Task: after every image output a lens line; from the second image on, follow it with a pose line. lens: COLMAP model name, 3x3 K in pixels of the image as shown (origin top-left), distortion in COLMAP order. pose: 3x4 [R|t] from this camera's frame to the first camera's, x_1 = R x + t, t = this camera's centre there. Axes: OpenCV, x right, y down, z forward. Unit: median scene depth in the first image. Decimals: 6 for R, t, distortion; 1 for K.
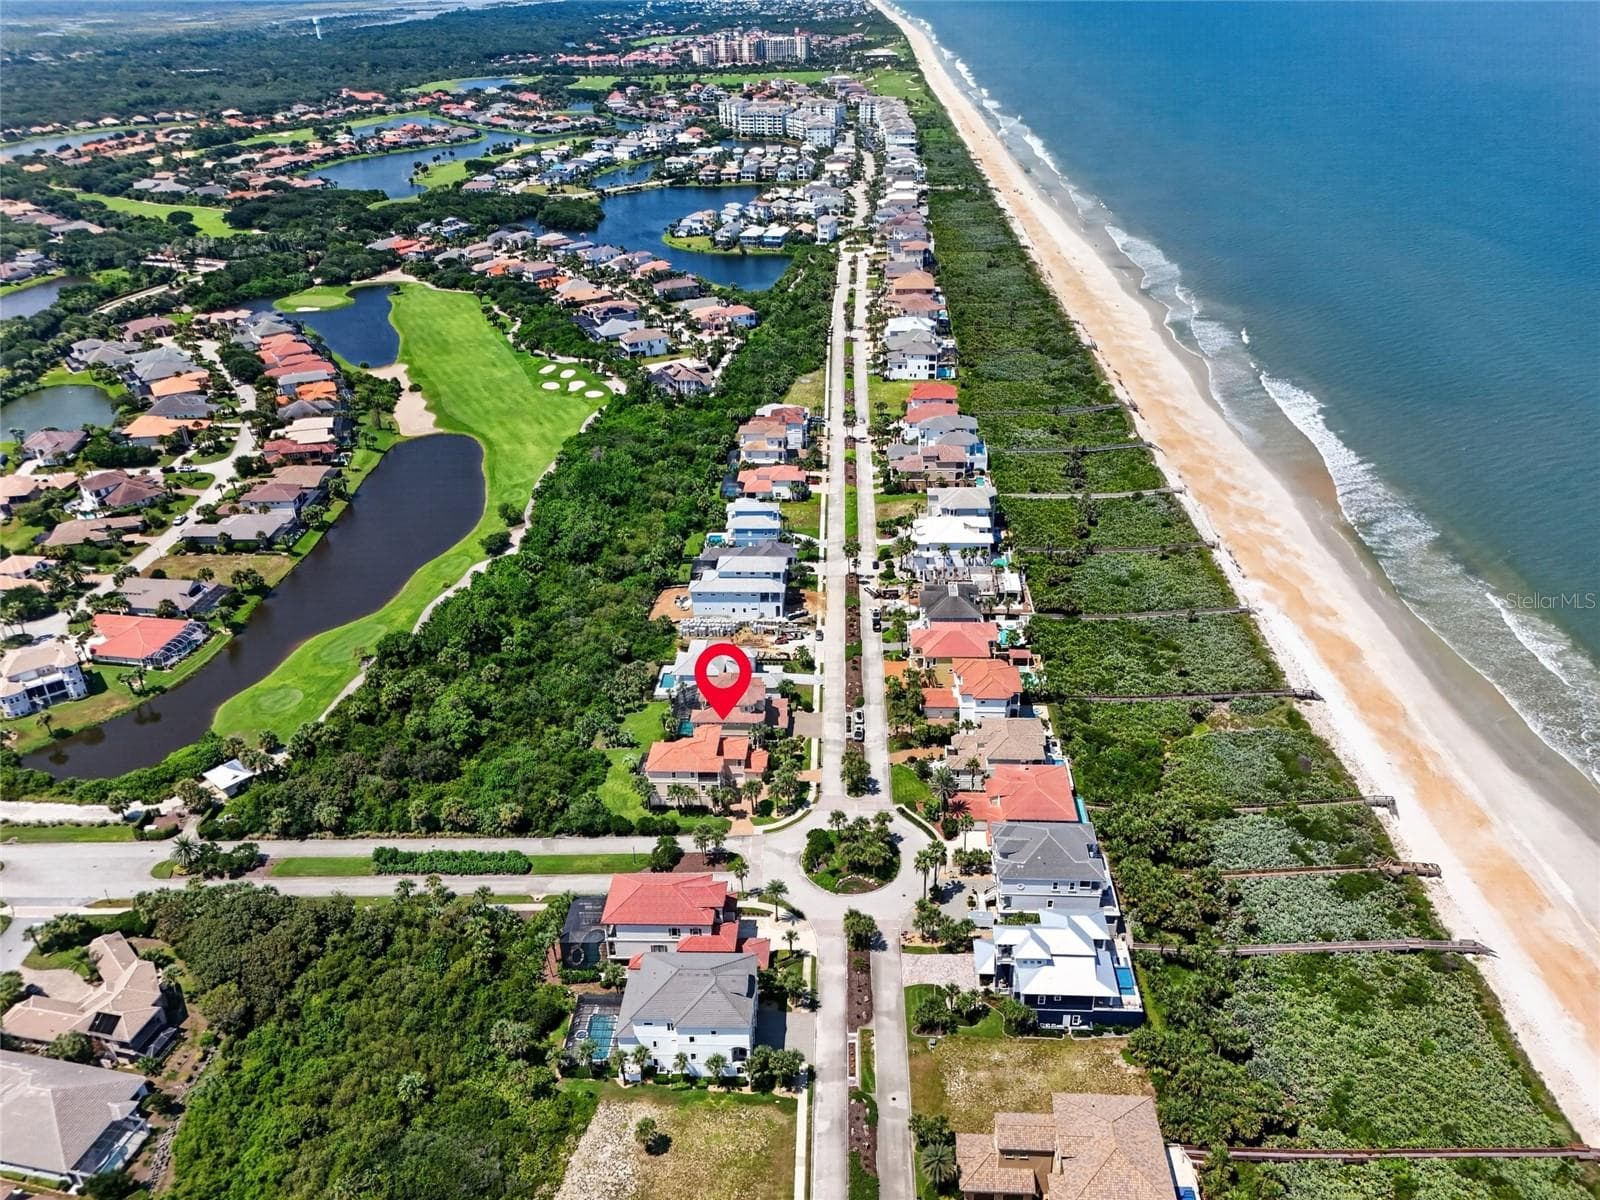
lens RADIAL K [[1170.3, 0, 802.4], [0, 1170.3, 639.2], [0, 0, 1]] dist [0.053895, -0.041142]
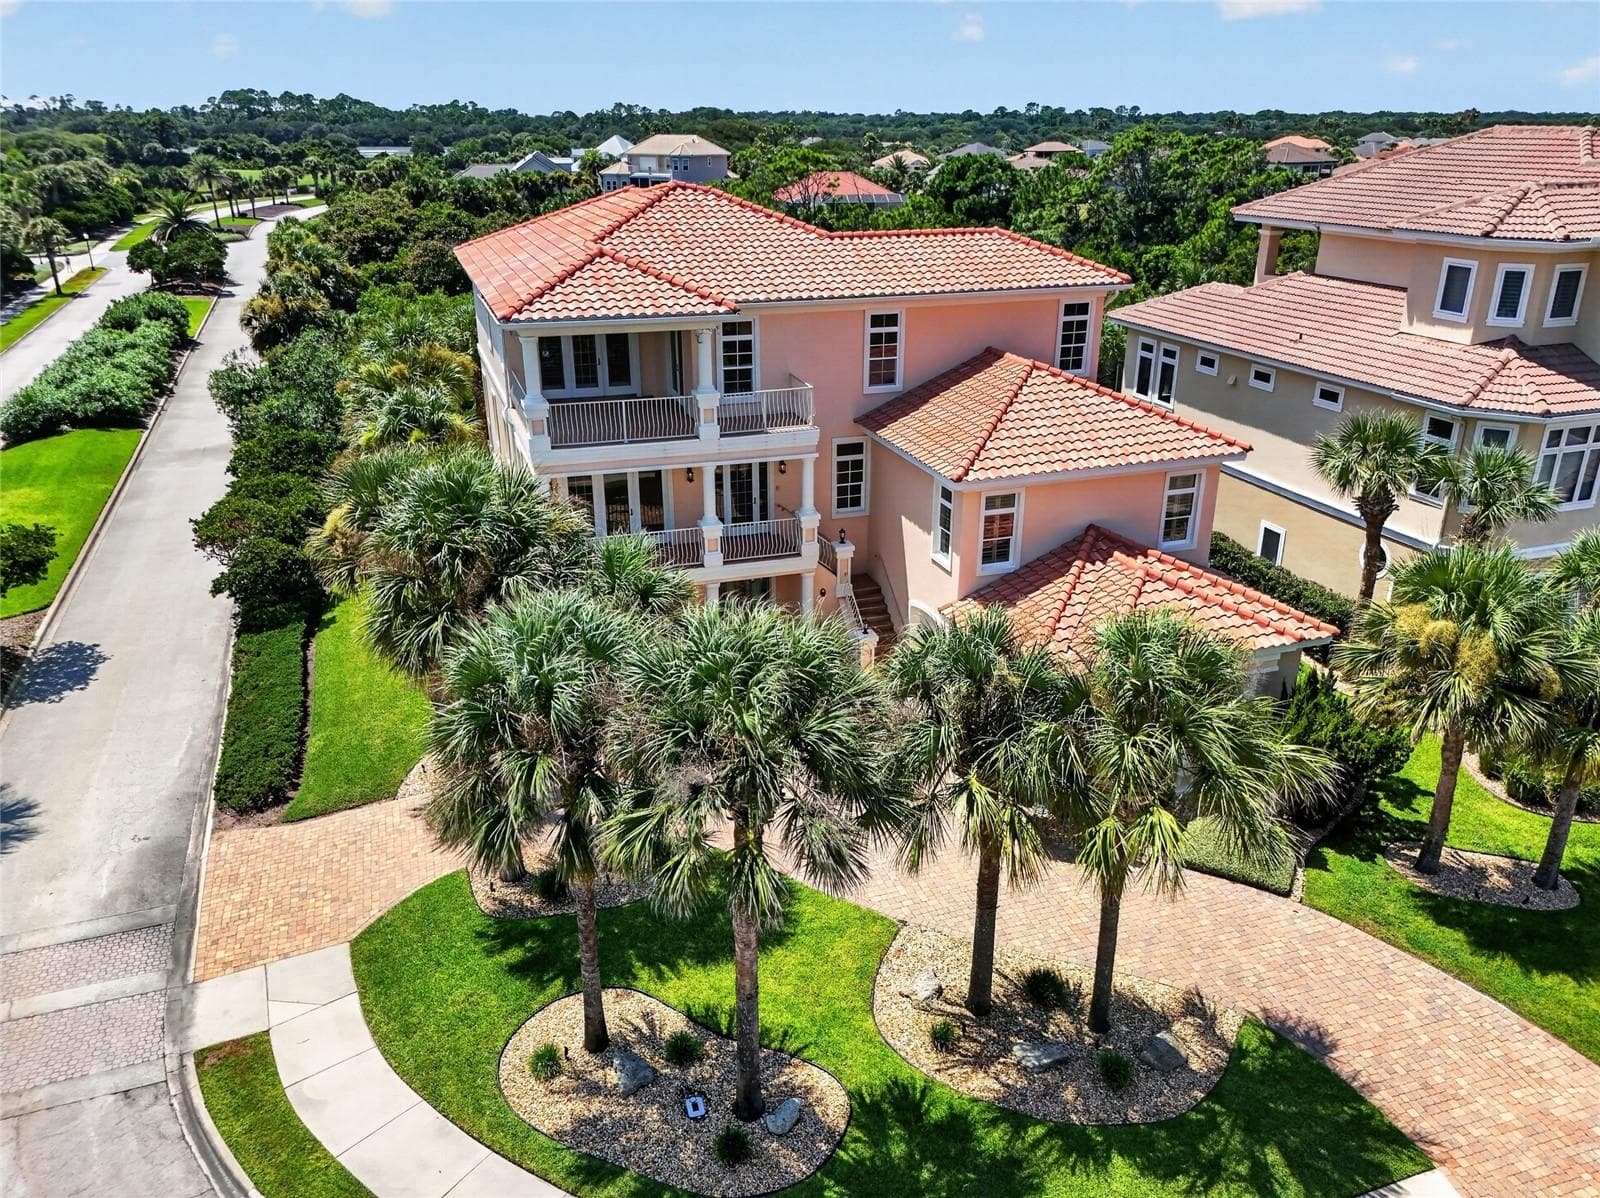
lens RADIAL K [[1174.0, 0, 803.2], [0, 1174.0, 596.8], [0, 0, 1]] dist [0.065492, -0.060819]
pose [[0.375850, 0.352131, -0.857170, 0.025686], [-0.467903, 0.870531, 0.152455, 0.062310], [0.799877, 0.343772, 0.491952, 0.579868]]
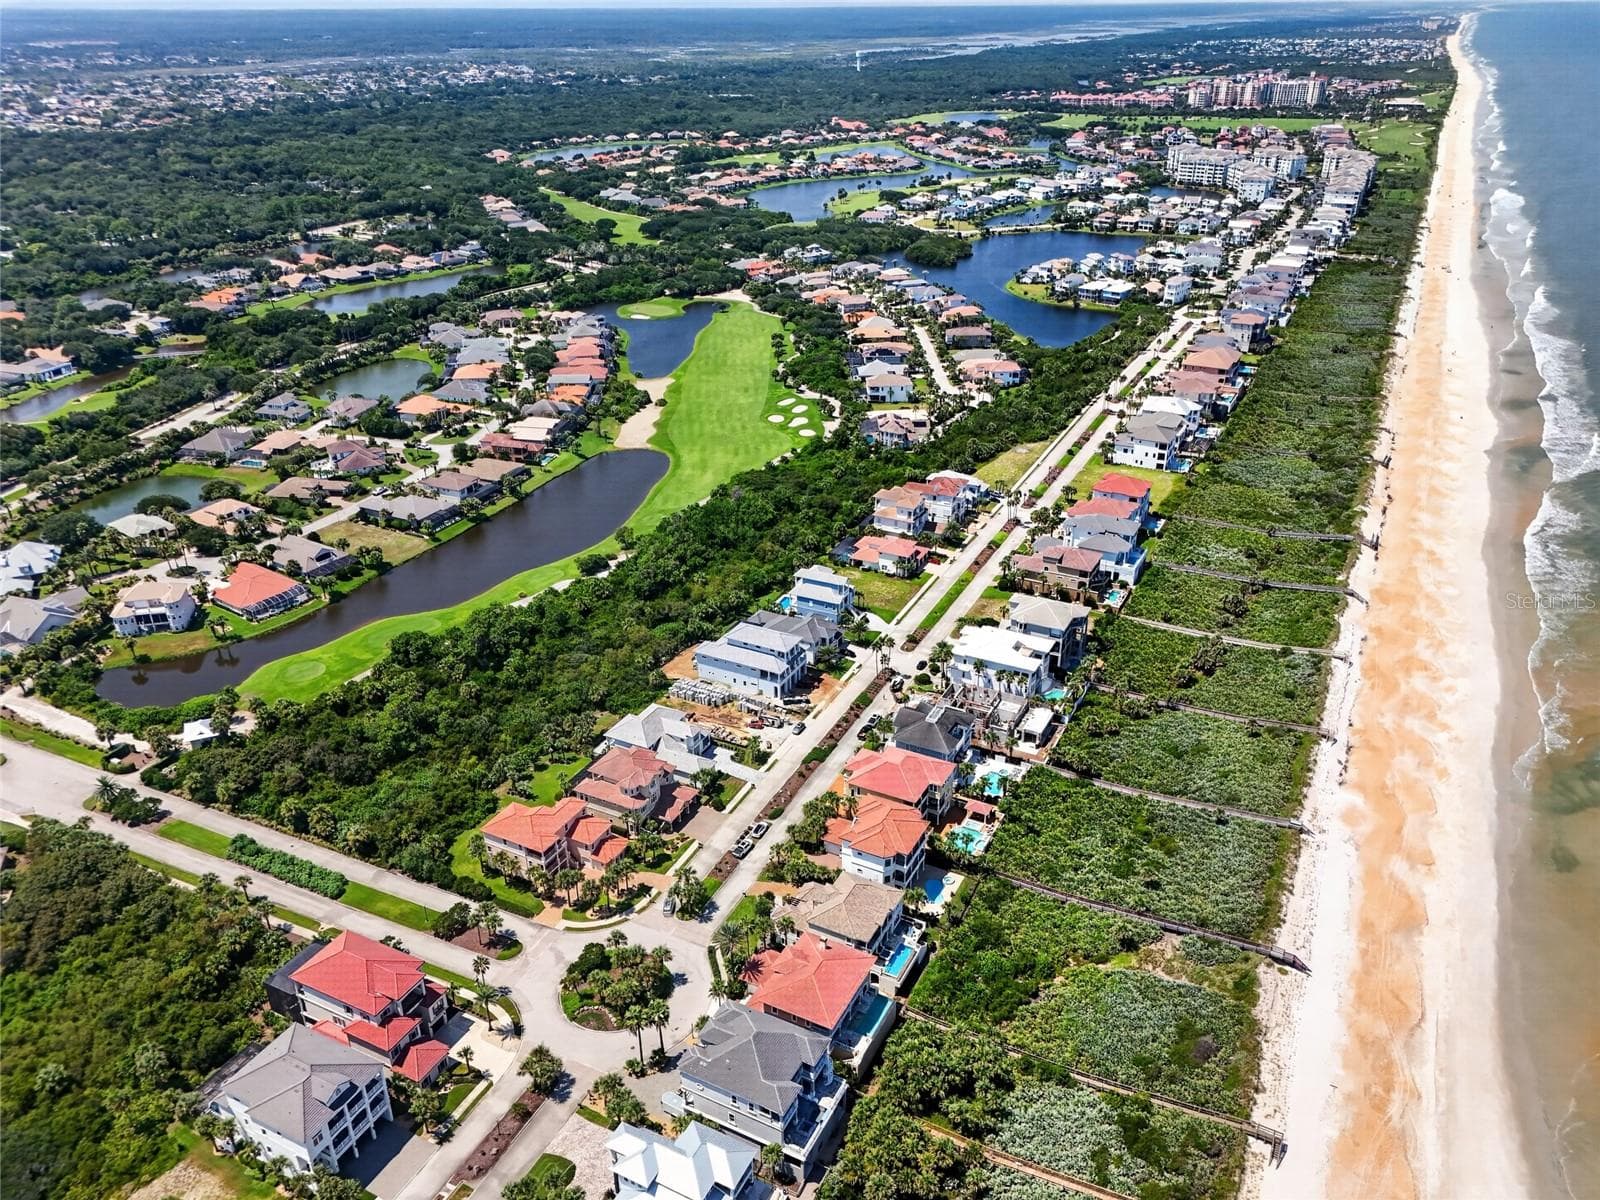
lens RADIAL K [[1174.0, 0, 803.2], [0, 1174.0, 597.8], [0, 0, 1]] dist [0.065492, -0.060819]
pose [[0.911463, 0.196661, -0.361330, 0.252744], [-0.215565, 0.976412, -0.012336, -0.070936], [0.350381, 0.089134, 0.932356, 0.099378]]
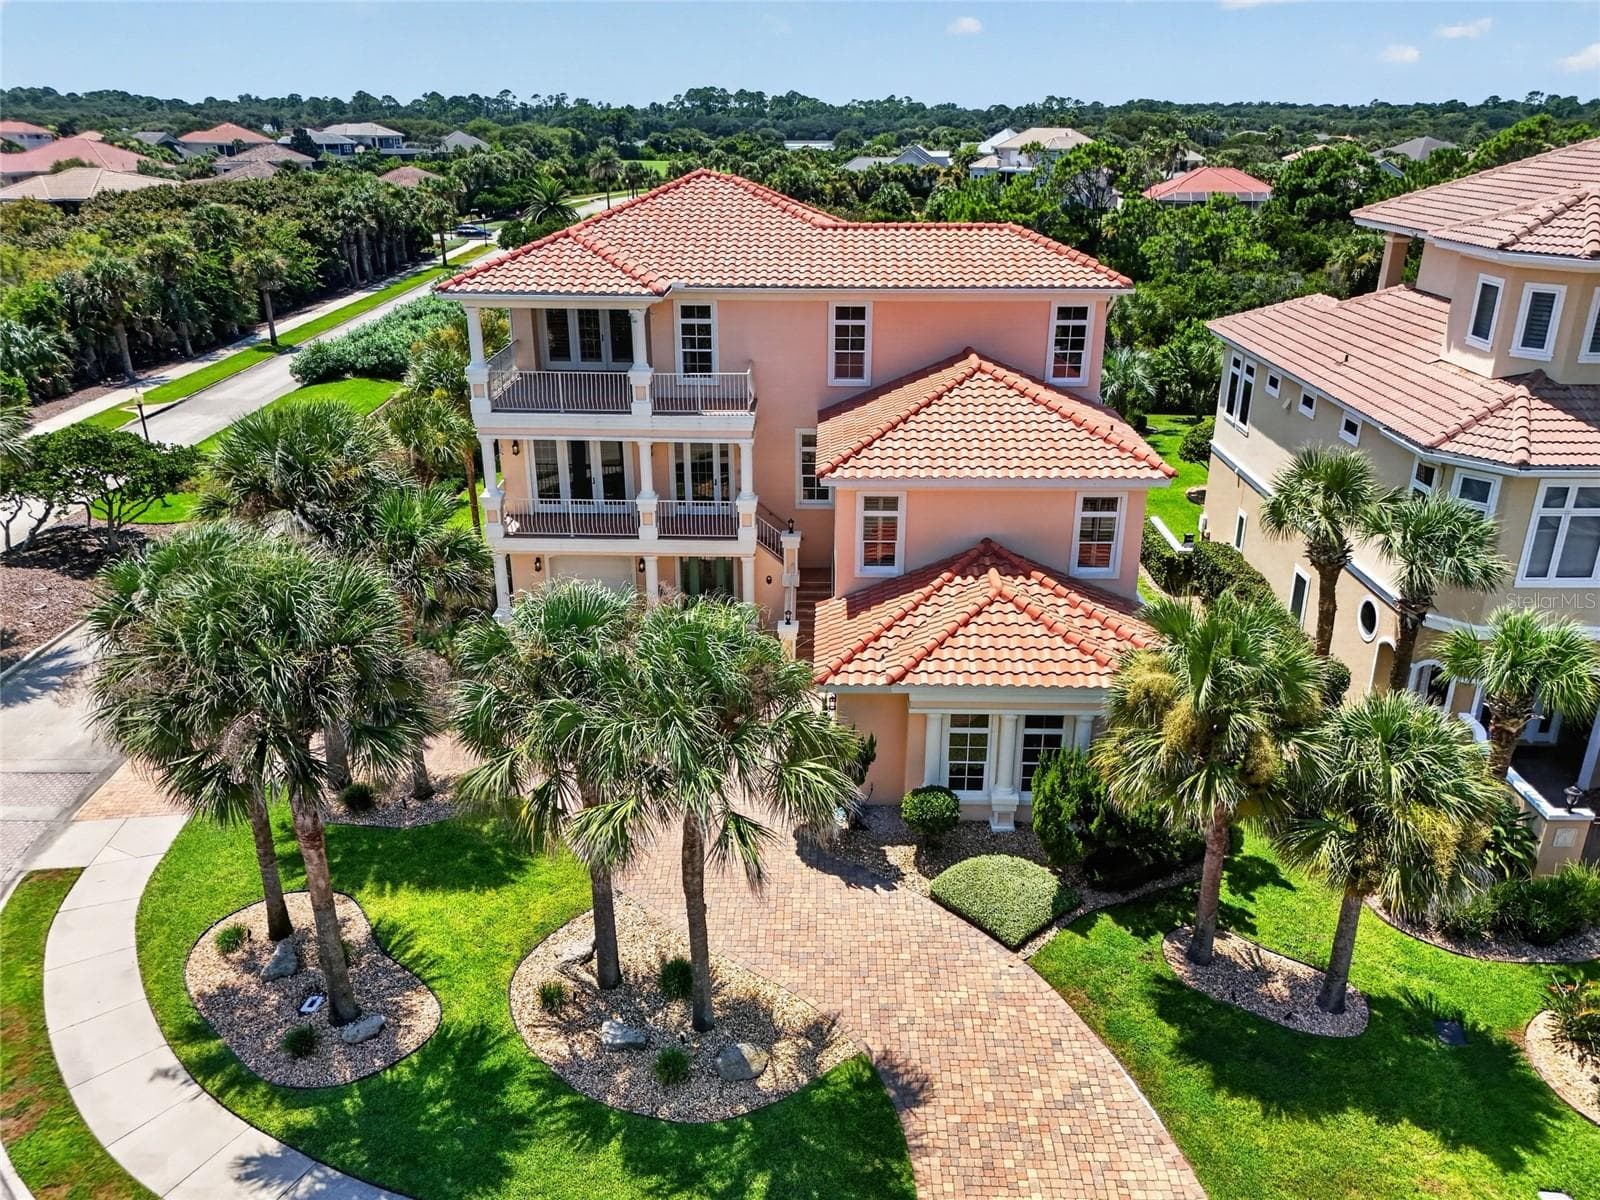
lens RADIAL K [[1180.7, 0, 805.5], [0, 1180.7, 600.5], [0, 0, 1]] dist [0.060565, -0.048077]
pose [[0.044635, 0.384296, -0.922130, 0.032866], [-0.504032, 0.805616, 0.311342, 0.048466], [0.862531, 0.450887, 0.229656, 0.604054]]
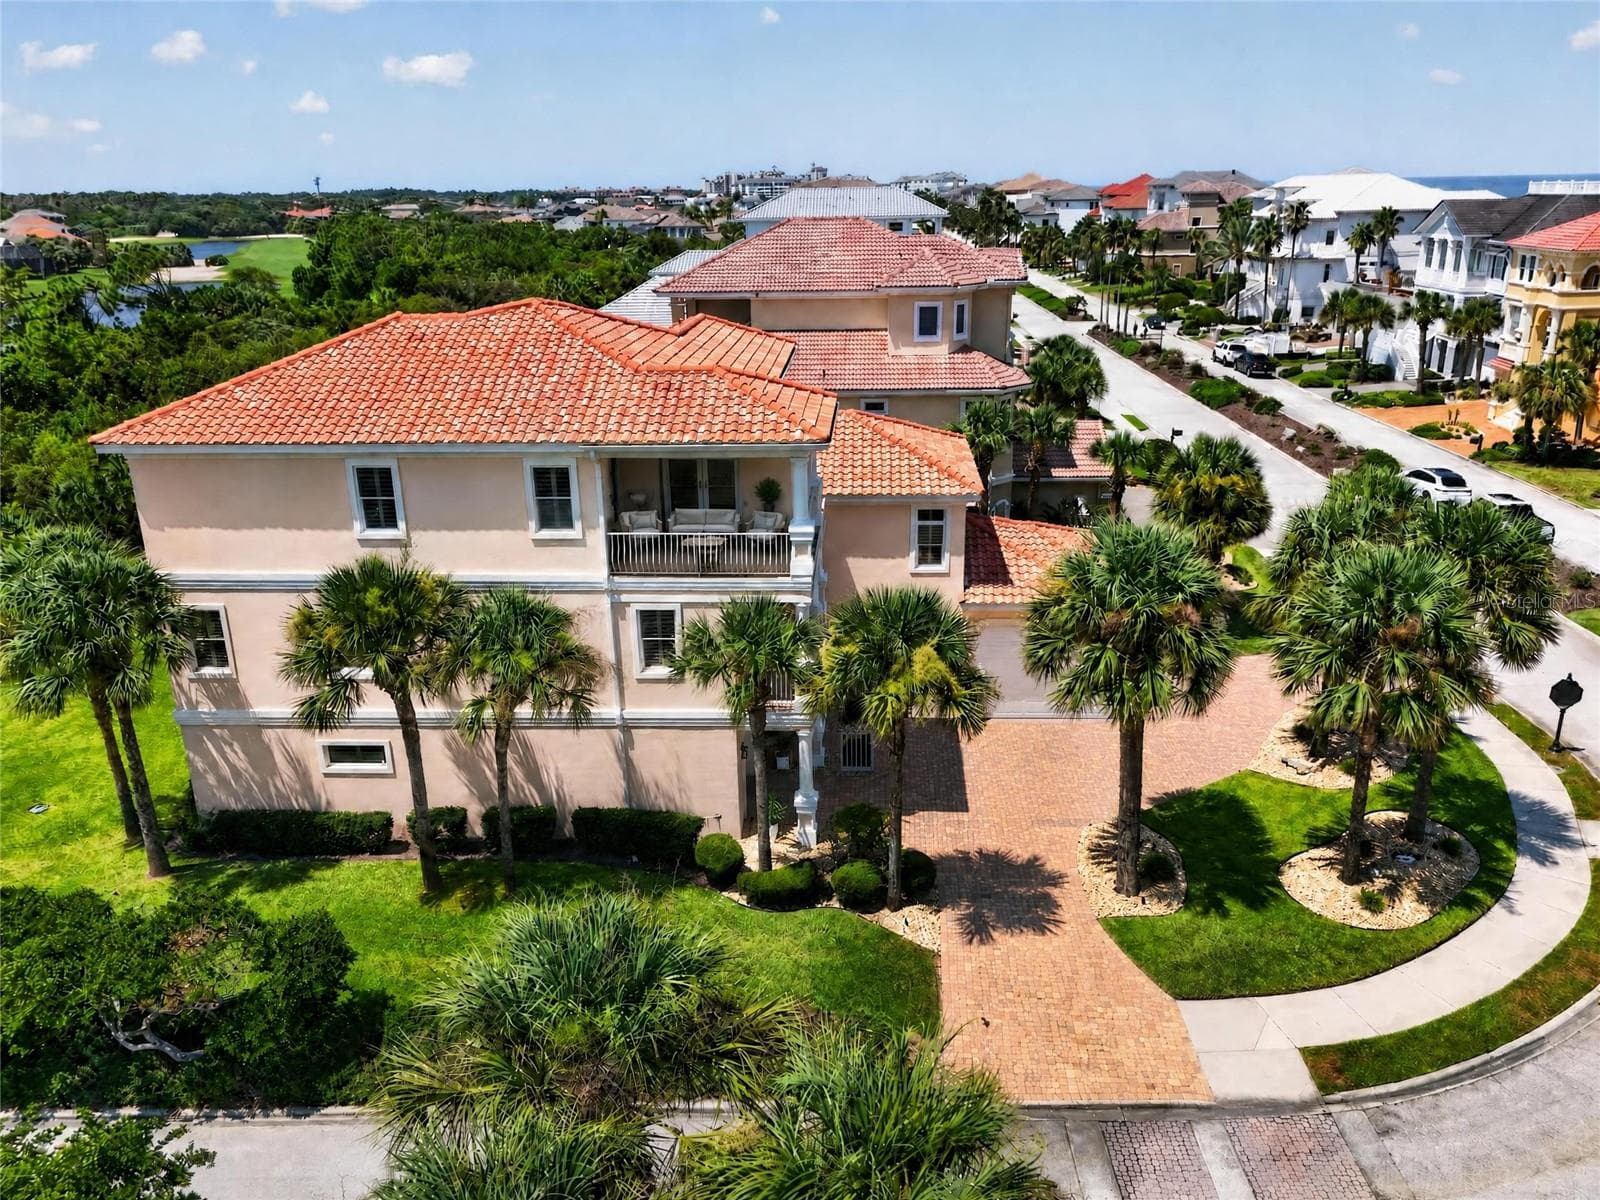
lens RADIAL K [[1174.0, 0, 803.2], [0, 1174.0, 597.8], [0, 0, 1]] dist [0.065492, -0.060819]
pose [[0.999552, -0.005715, -0.029388, -0.040366], [0.000159, 0.982608, -0.185692, 0.085916], [0.029938, 0.185604, 0.982168, 0.533906]]
